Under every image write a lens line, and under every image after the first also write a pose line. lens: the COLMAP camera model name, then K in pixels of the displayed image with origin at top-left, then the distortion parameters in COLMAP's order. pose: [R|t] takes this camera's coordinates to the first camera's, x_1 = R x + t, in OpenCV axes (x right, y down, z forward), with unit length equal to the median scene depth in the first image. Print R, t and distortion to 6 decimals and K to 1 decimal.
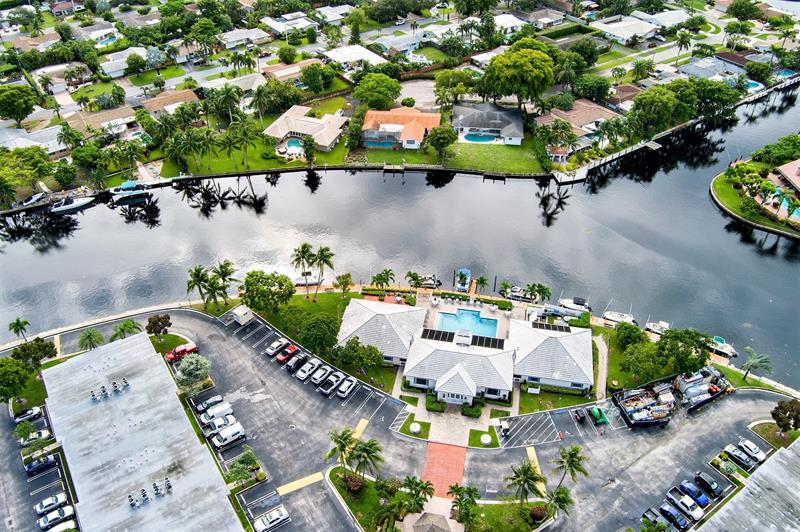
lens RADIAL K [[595.7, 0, 400.0], [0, 595.7, 266.0], [0, 0, 1]] dist [-0.080117, 0.033173]
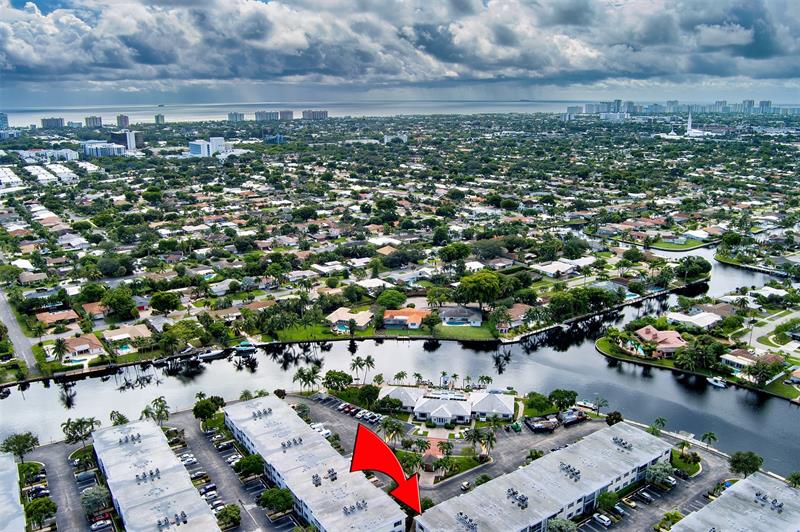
lens RADIAL K [[649.0, 0, 400.0], [0, 649.0, 266.0], [0, 0, 1]] dist [-0.093589, 0.053245]
pose [[0.999929, -0.007080, 0.009613, -0.033016], [0.010584, 0.898242, -0.439374, 0.413794], [-0.005524, 0.439444, 0.898253, -0.651868]]
